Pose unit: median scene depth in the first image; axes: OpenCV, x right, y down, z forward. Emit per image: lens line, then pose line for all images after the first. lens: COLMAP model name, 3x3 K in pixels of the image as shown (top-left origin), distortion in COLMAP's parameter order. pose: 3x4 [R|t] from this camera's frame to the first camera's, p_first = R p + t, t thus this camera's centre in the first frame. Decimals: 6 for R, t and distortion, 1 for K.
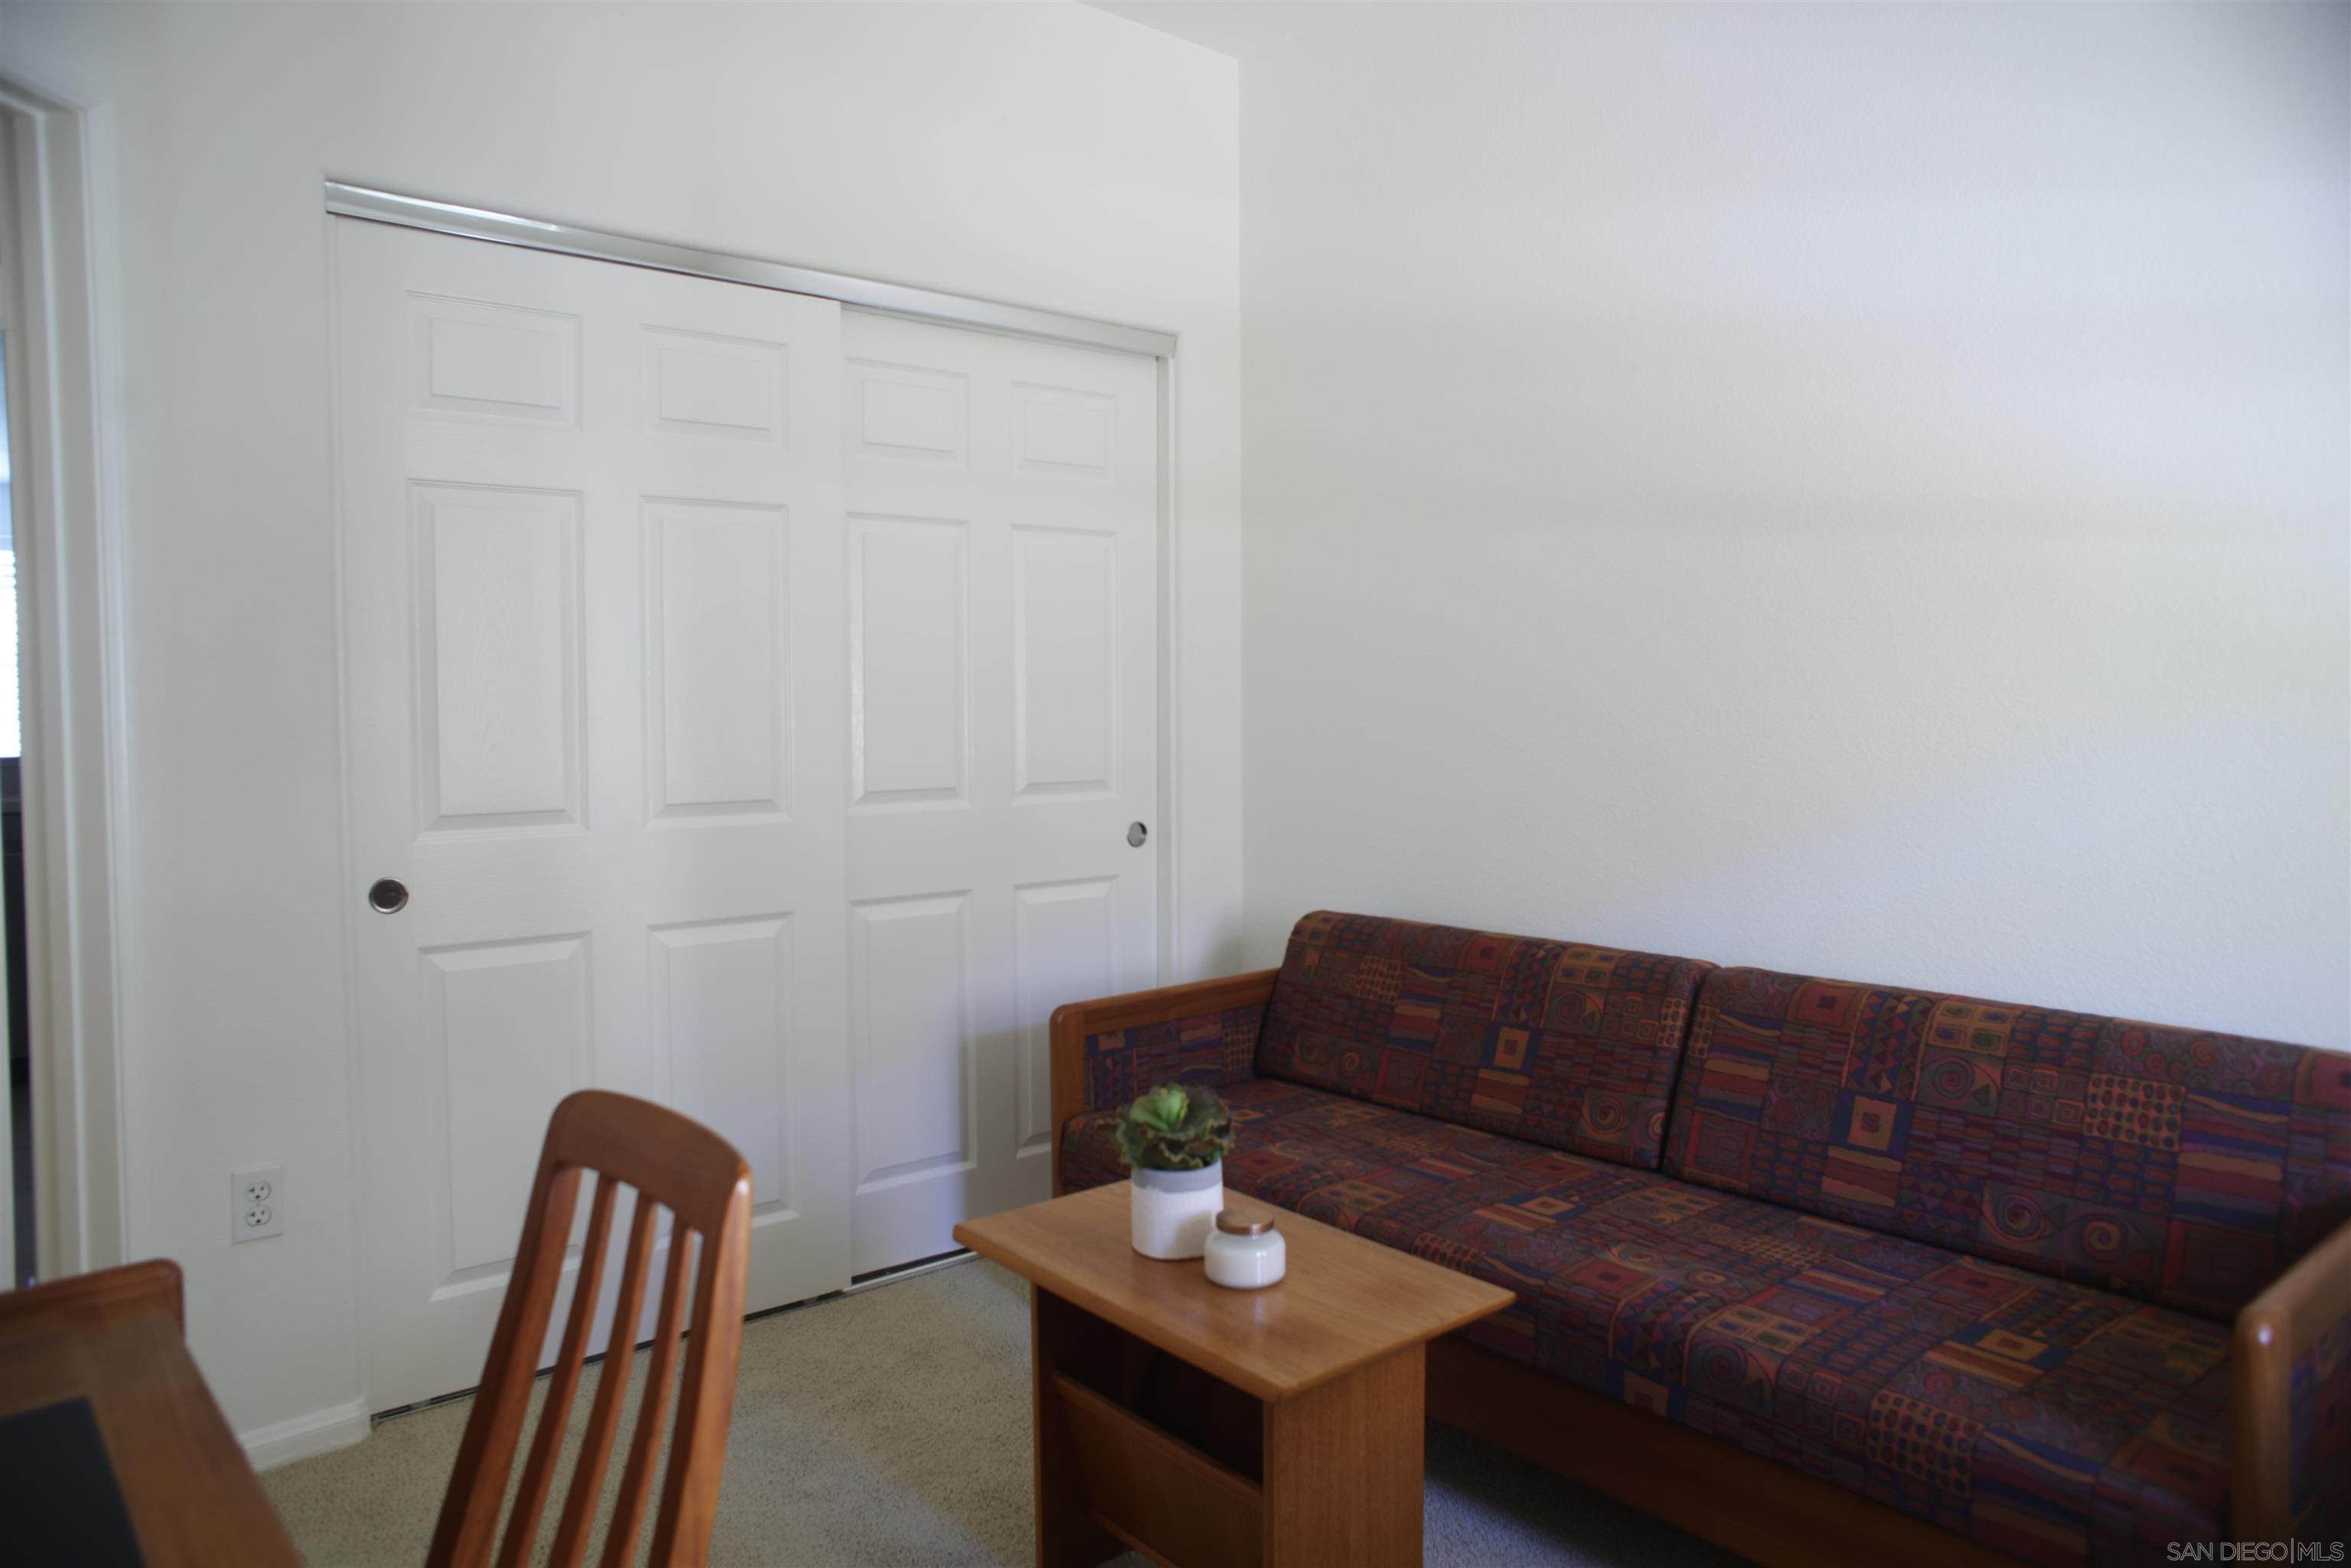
lens RADIAL K [[1560.2, 0, 1175.0], [0, 1560.2, 774.8], [0, 0, 1]] dist [-0.096041, 0.093592]
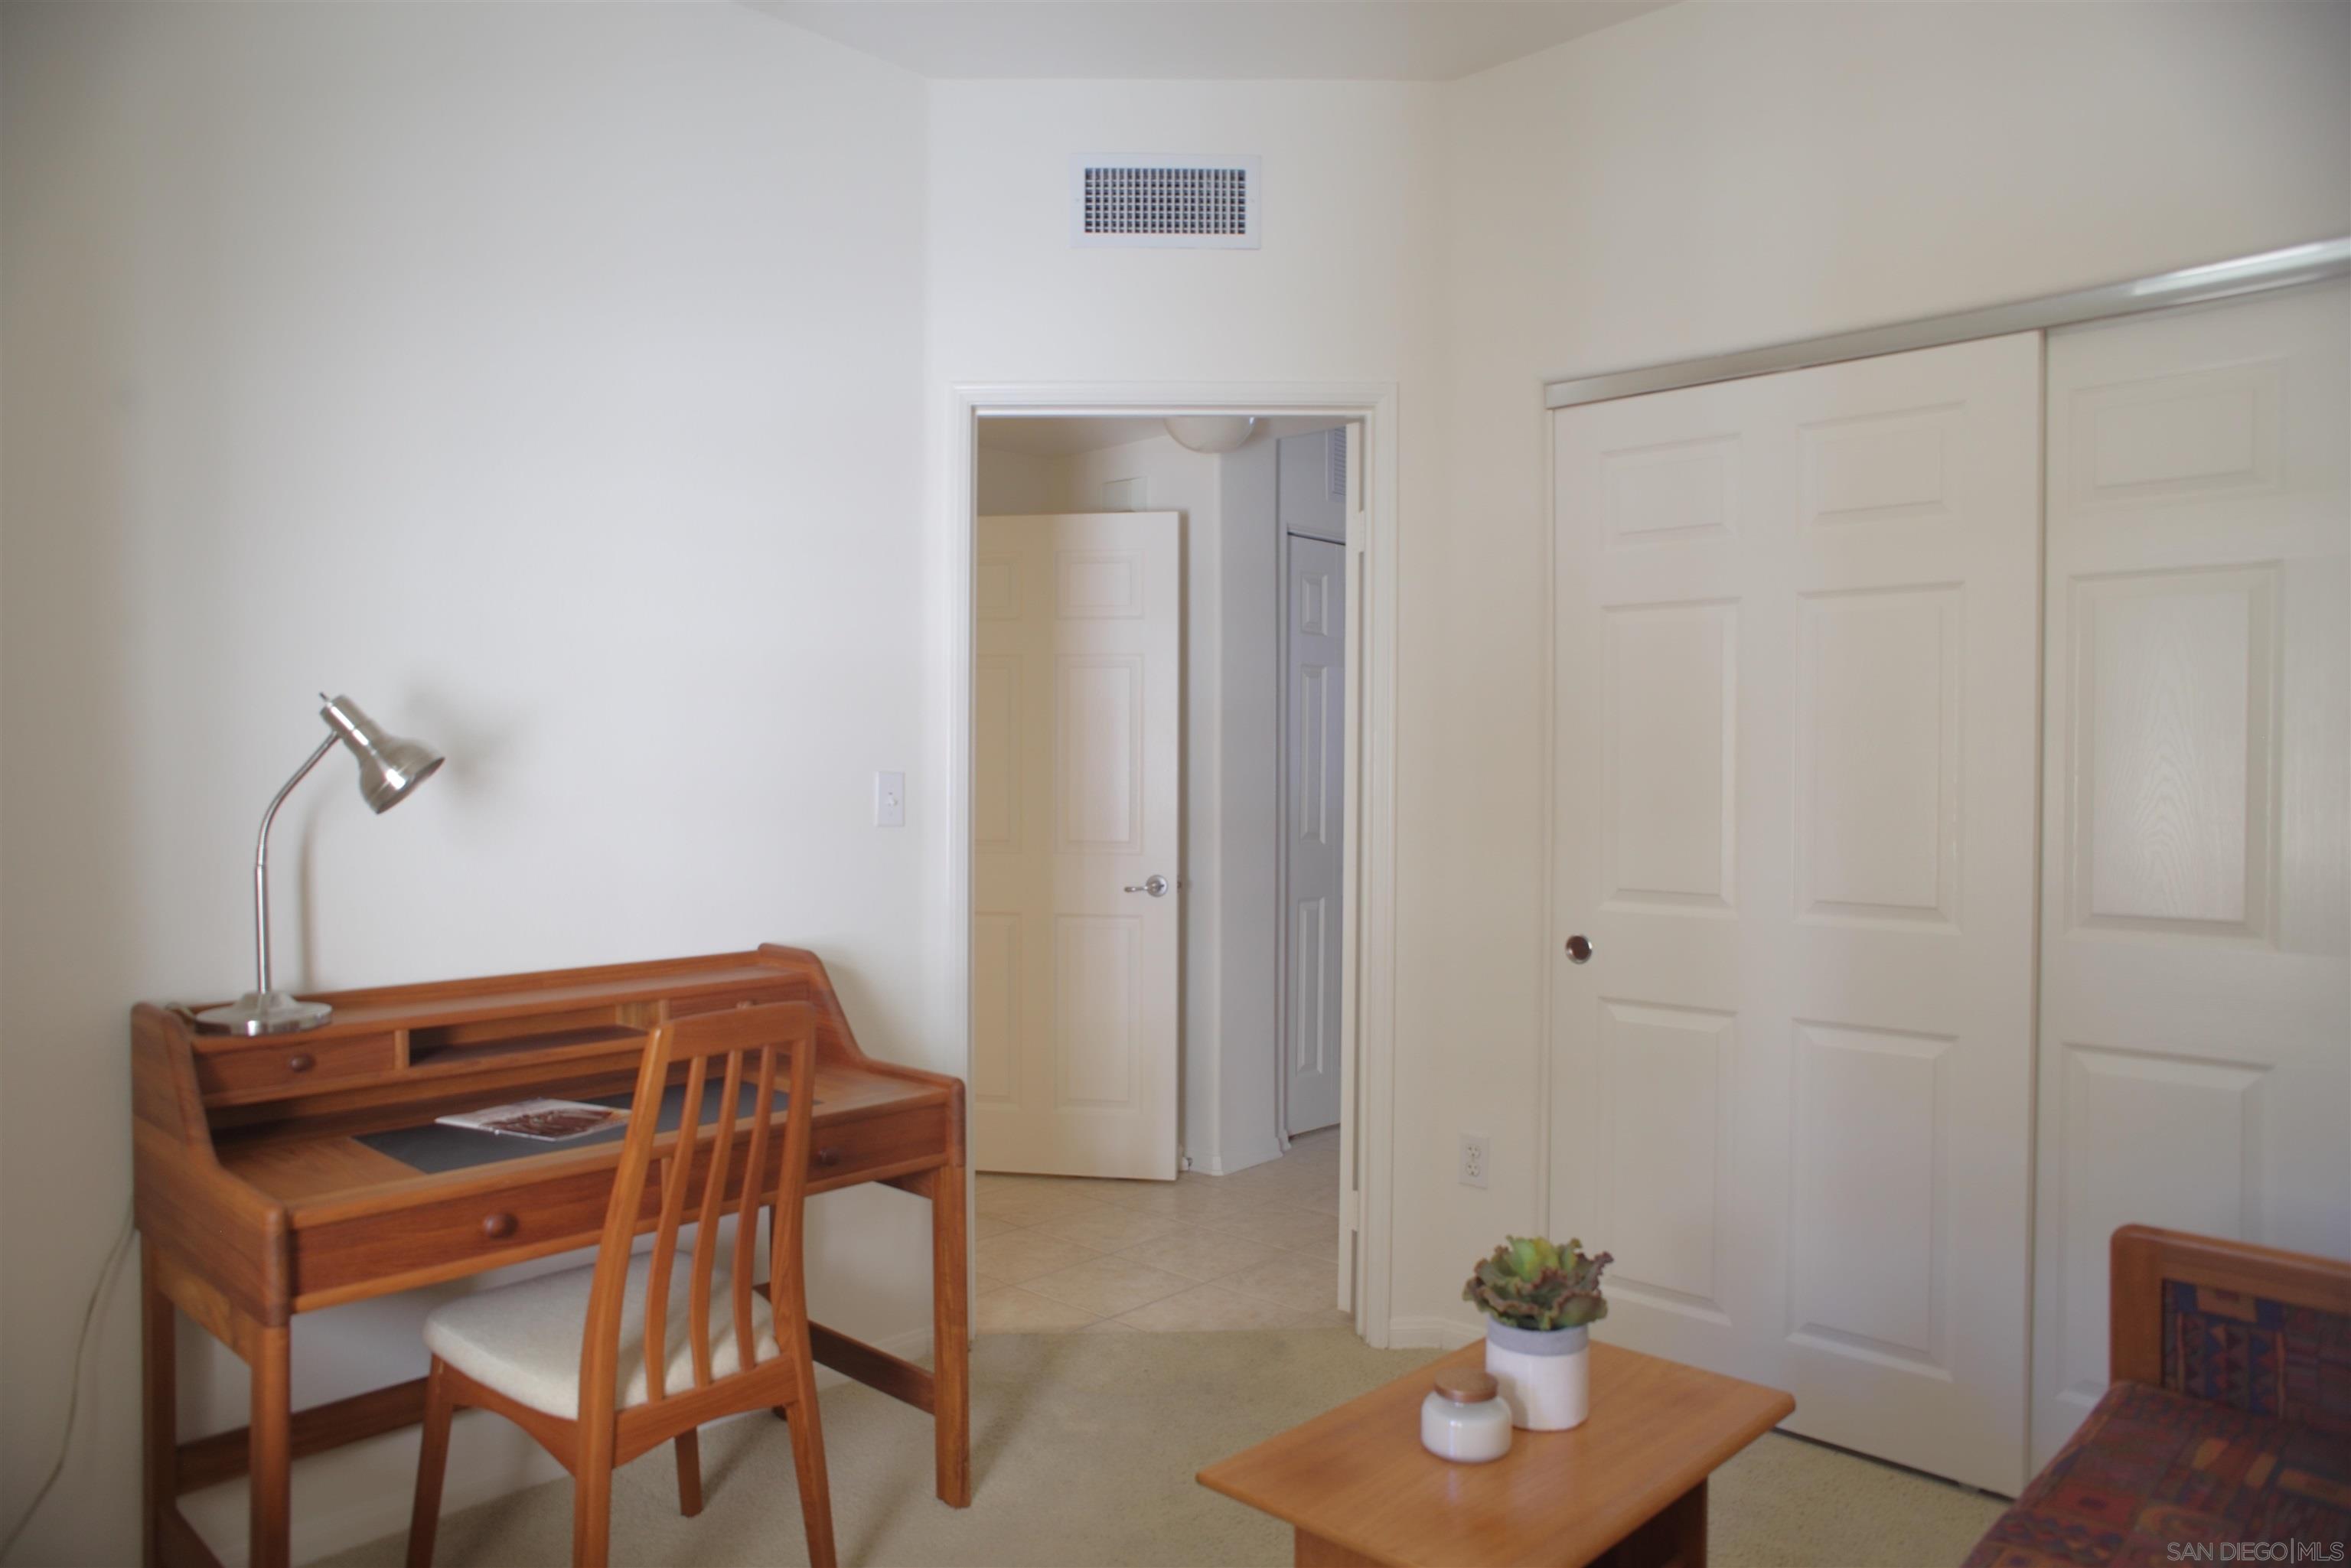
lens RADIAL K [[1560.2, 0, 1175.0], [0, 1560.2, 774.8], [0, 0, 1]] dist [-0.096041, 0.093592]
pose [[0.108734, 0.009408, -0.994026, 1.018470], [-0.058858, 0.998262, 0.003009, -0.067216], [0.992327, 0.058179, 0.109099, 0.791532]]
